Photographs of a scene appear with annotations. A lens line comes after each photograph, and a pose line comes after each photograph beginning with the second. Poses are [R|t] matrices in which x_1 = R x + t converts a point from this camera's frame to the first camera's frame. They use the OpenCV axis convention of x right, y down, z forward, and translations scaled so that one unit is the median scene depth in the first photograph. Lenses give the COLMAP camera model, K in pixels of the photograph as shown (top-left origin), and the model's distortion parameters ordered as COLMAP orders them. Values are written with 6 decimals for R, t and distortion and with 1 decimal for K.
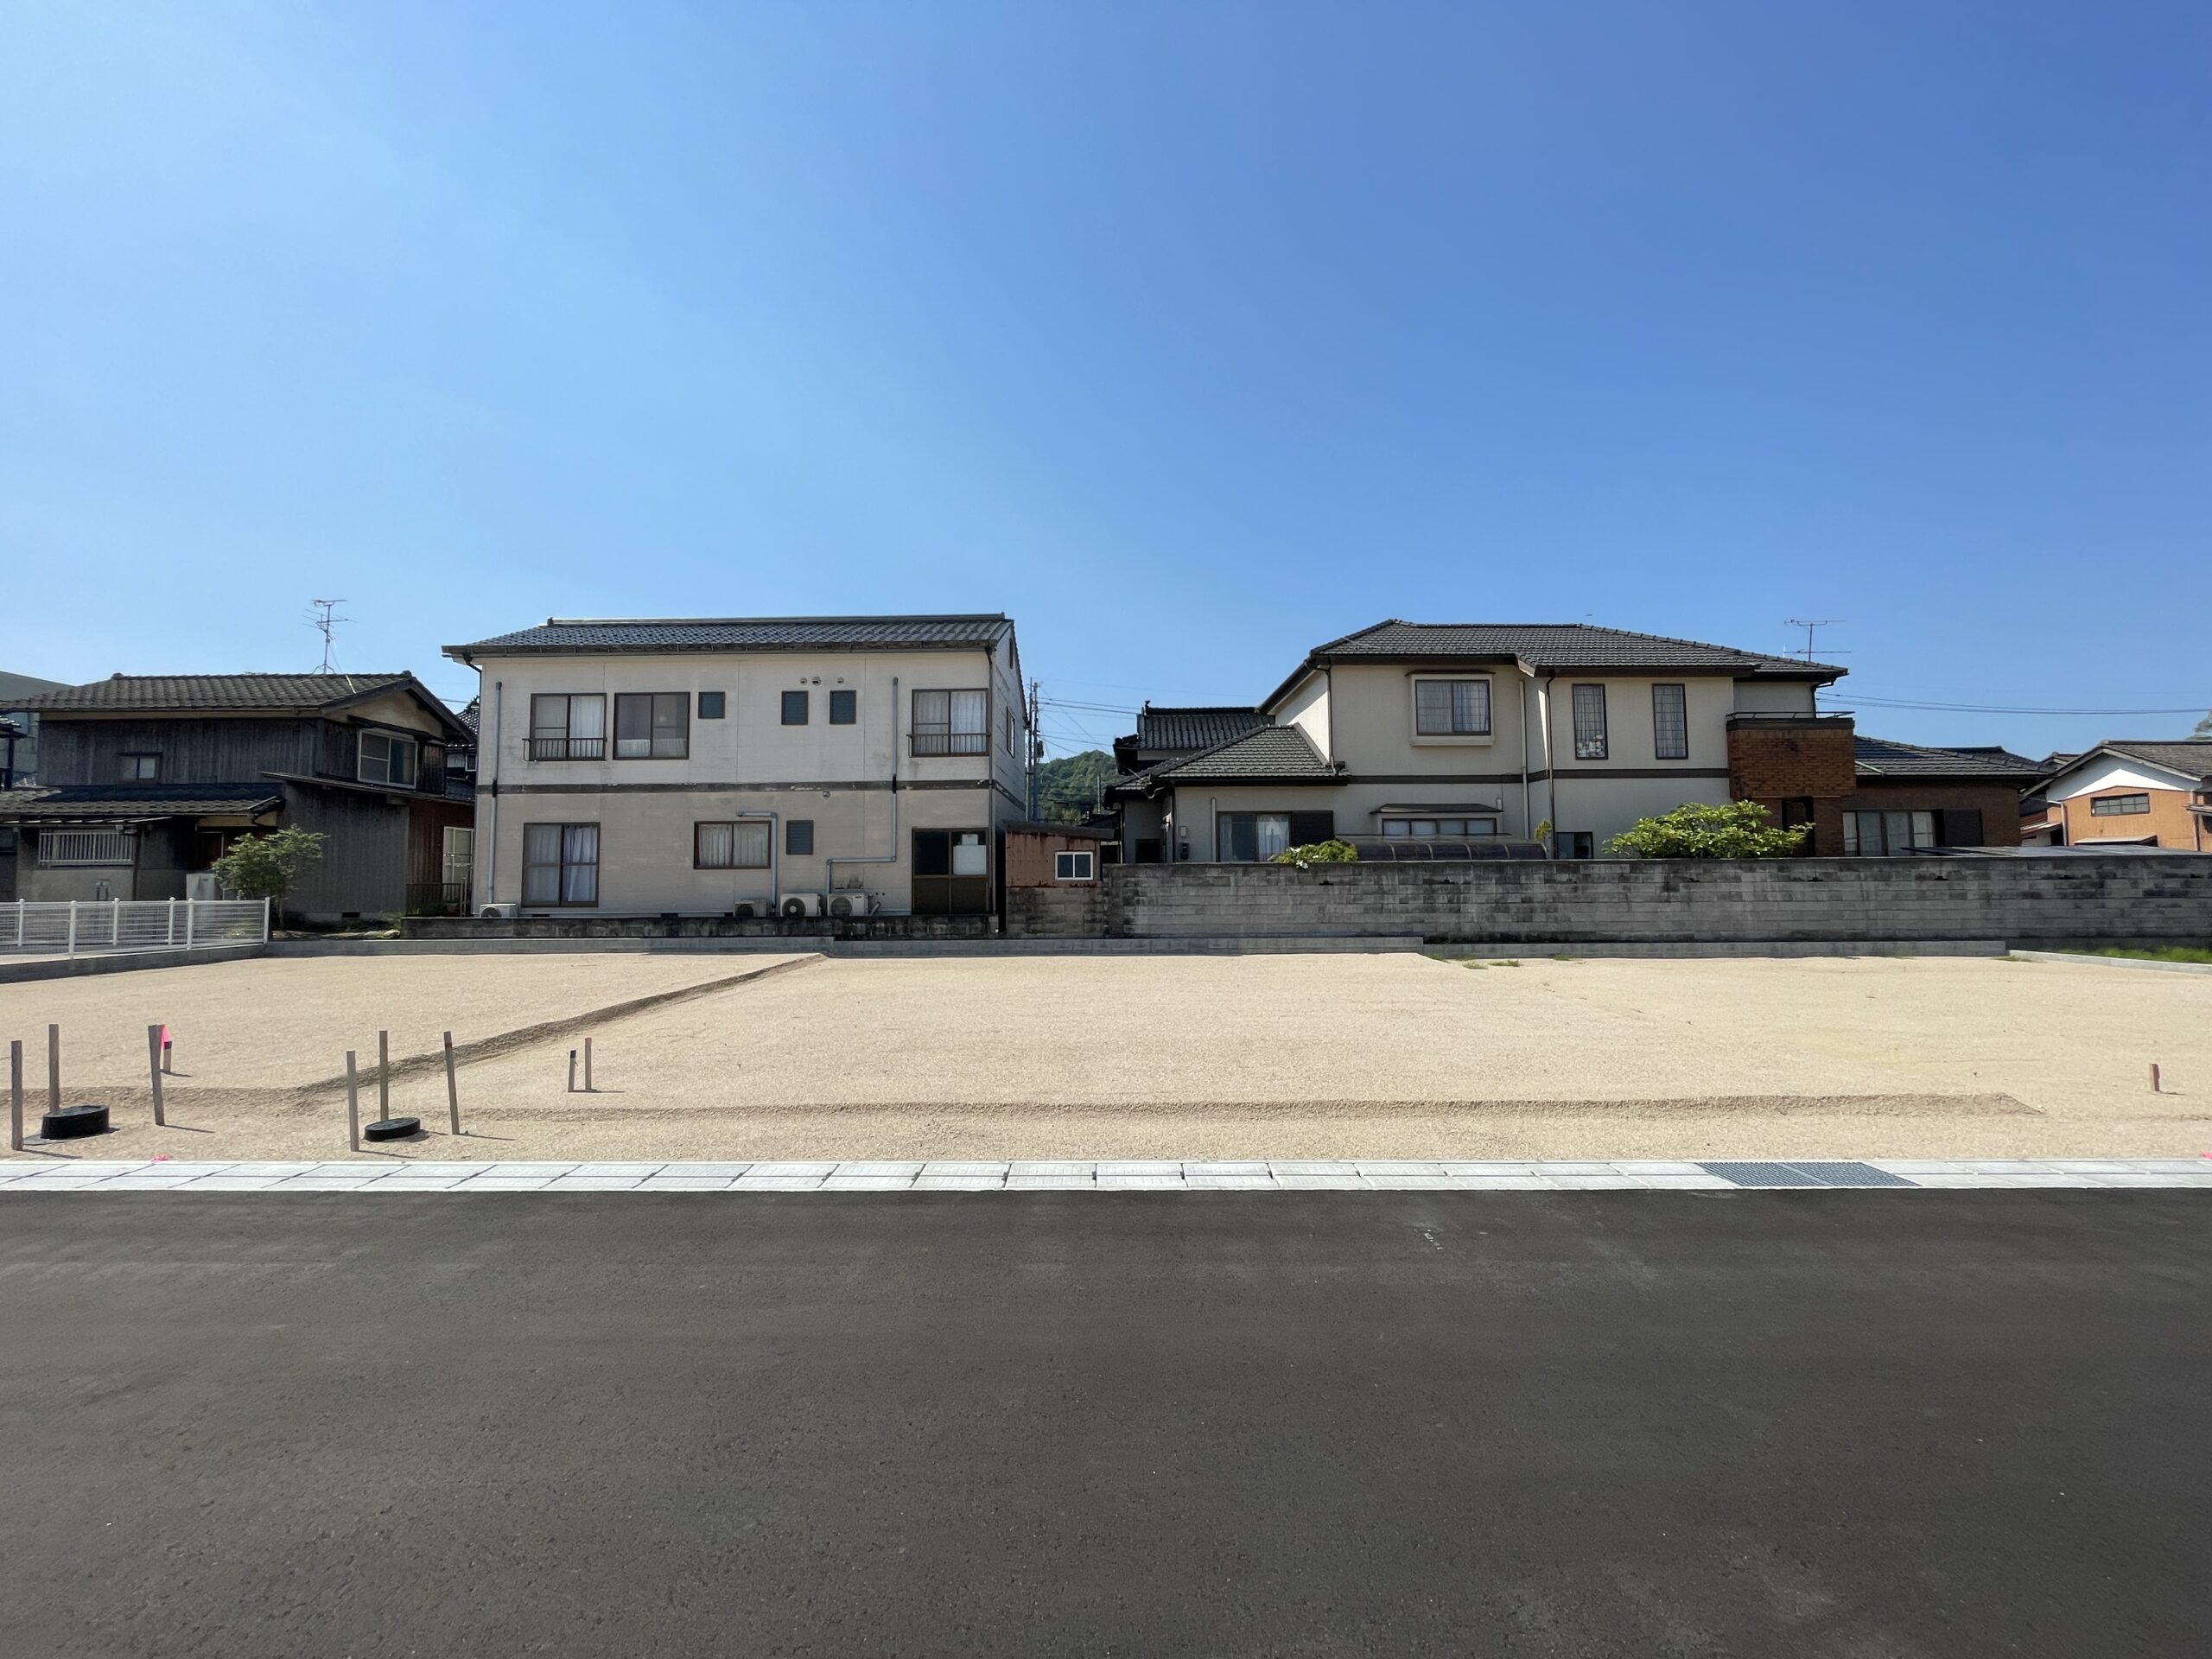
lens RADIAL K [[945.9, 0, 1105.2], [0, 945.9, 815.5], [0, 0, 1]] dist [0.000929, 0.000121]
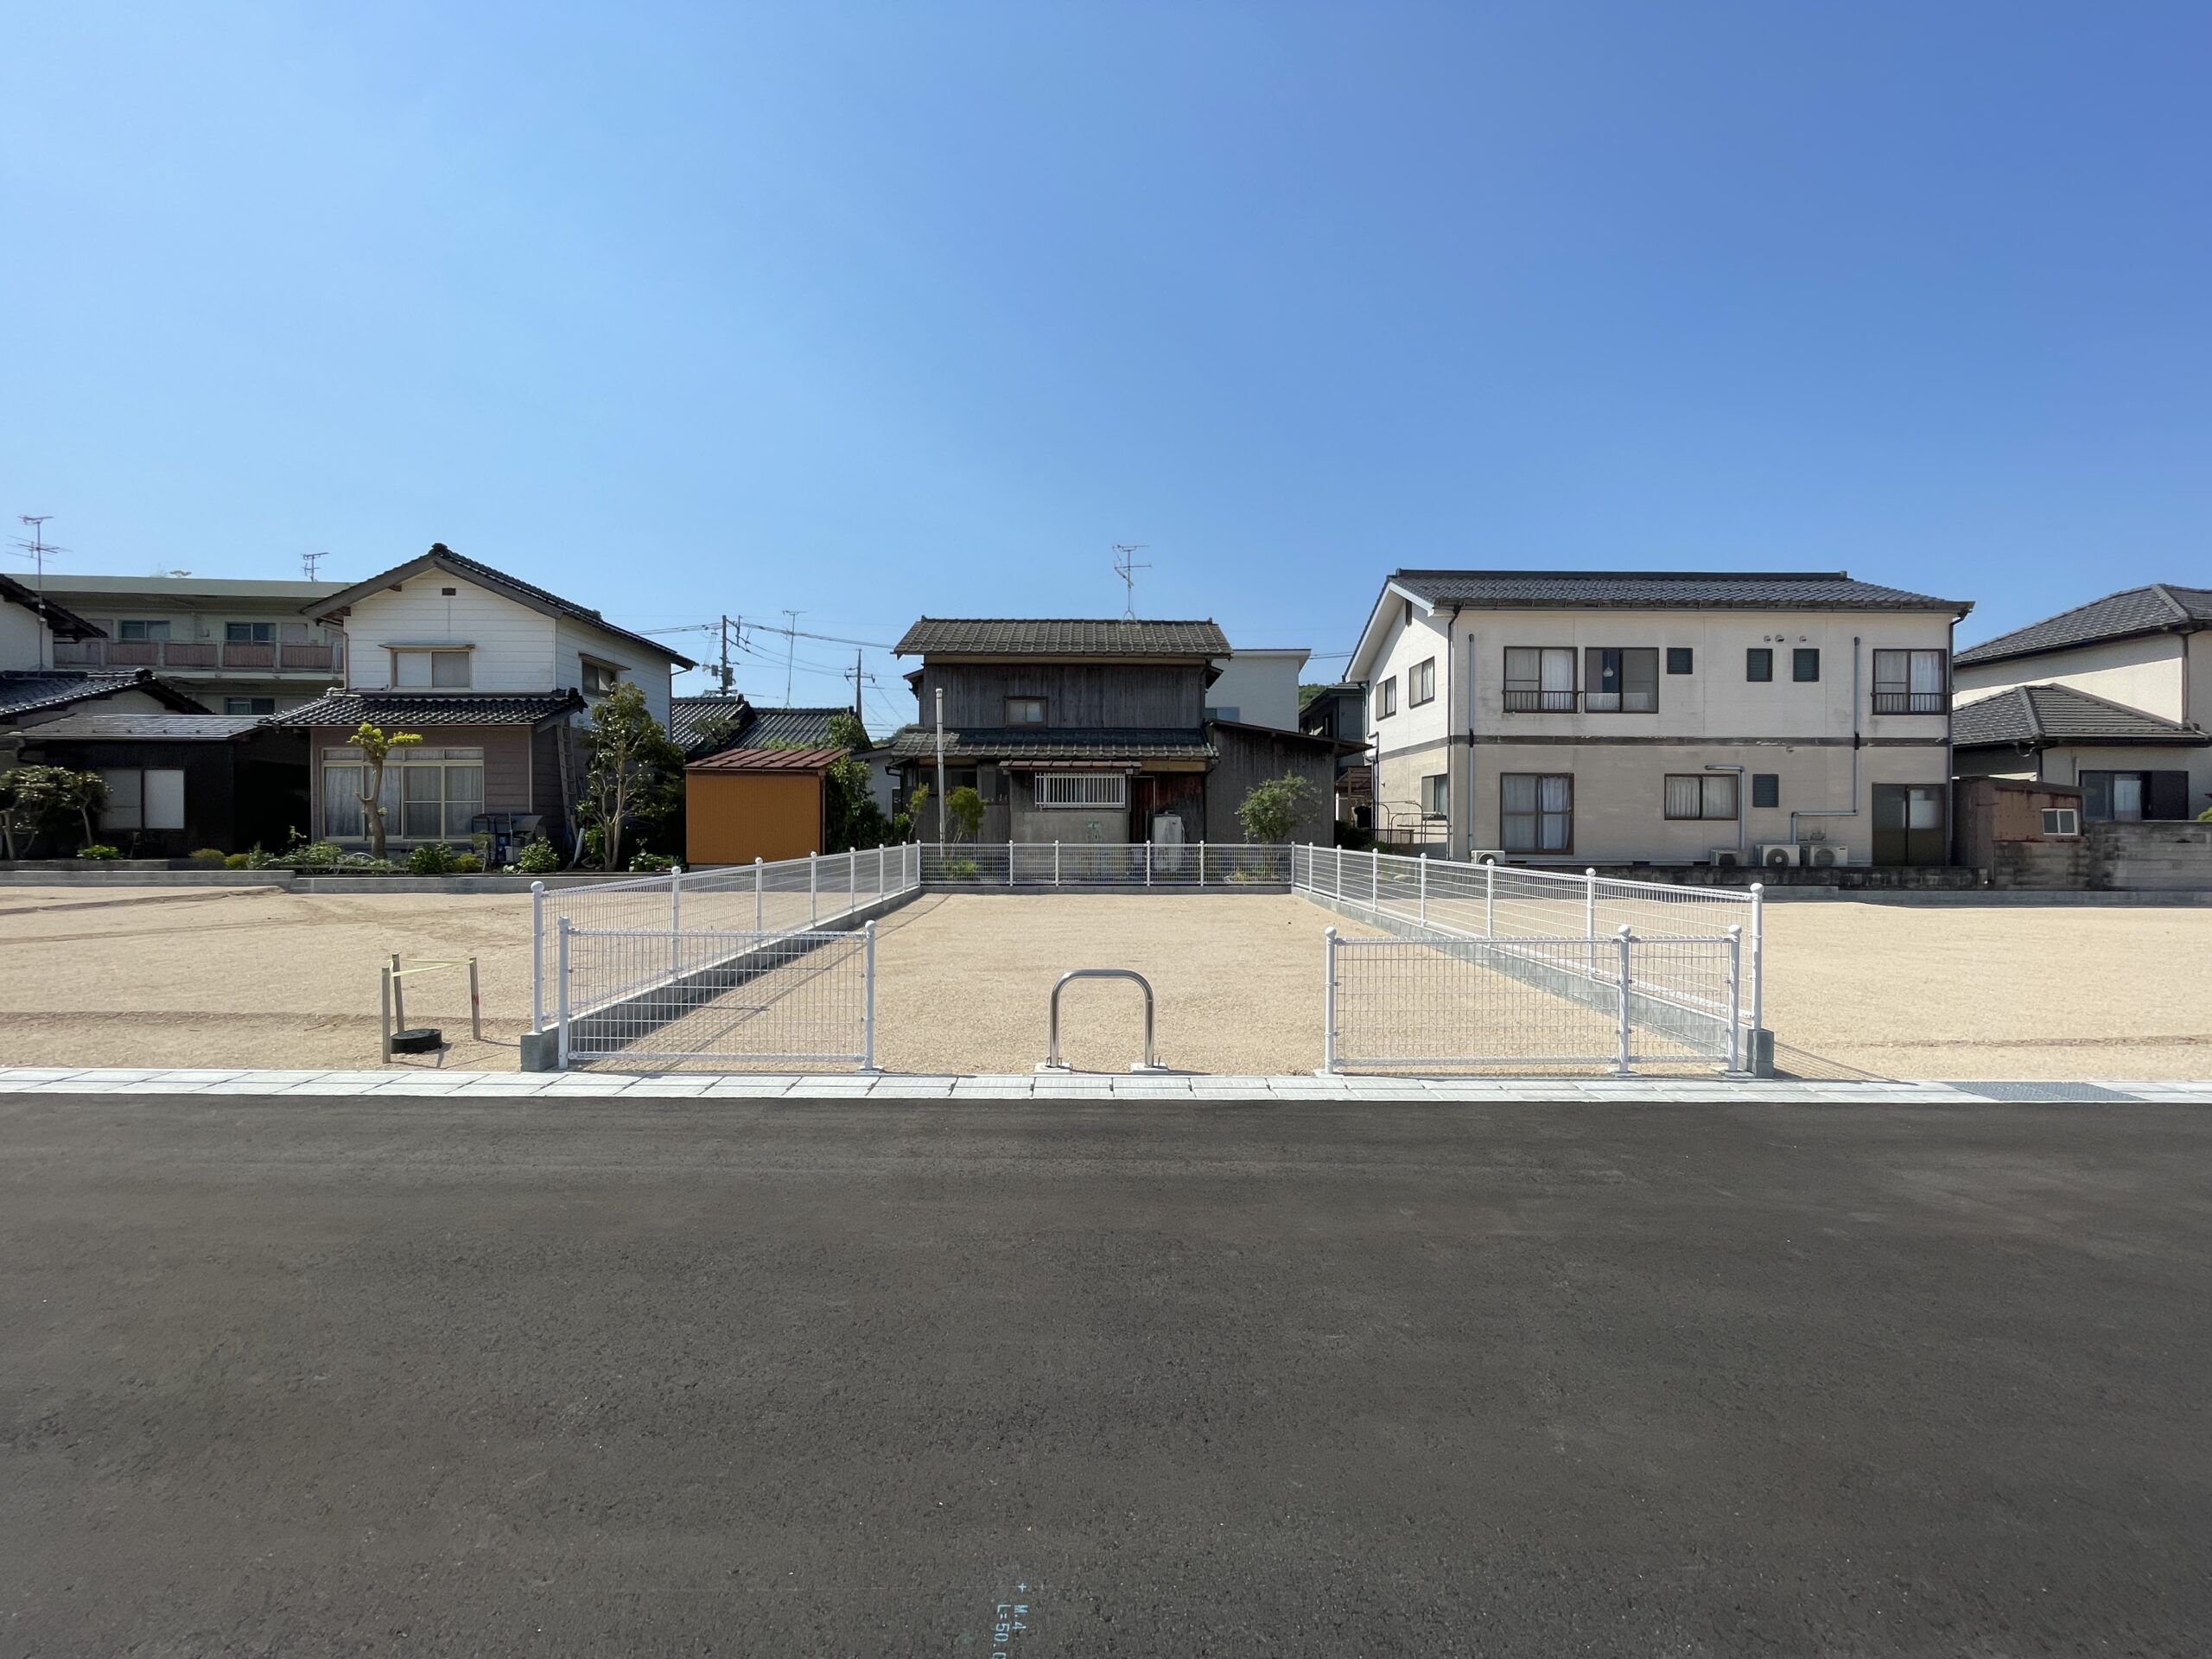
lens RADIAL K [[894.7, 0, 1106.0], [0, 894.7, 829.5], [0, 0, 1]] dist [-0.001326, -0.000668]
pose [[0.999682, 0.012912, 0.021642, -1.065151], [-0.014674, 0.996414, 0.083324, -0.005529], [-0.020489, -0.083615, 0.996287, 0.026619]]
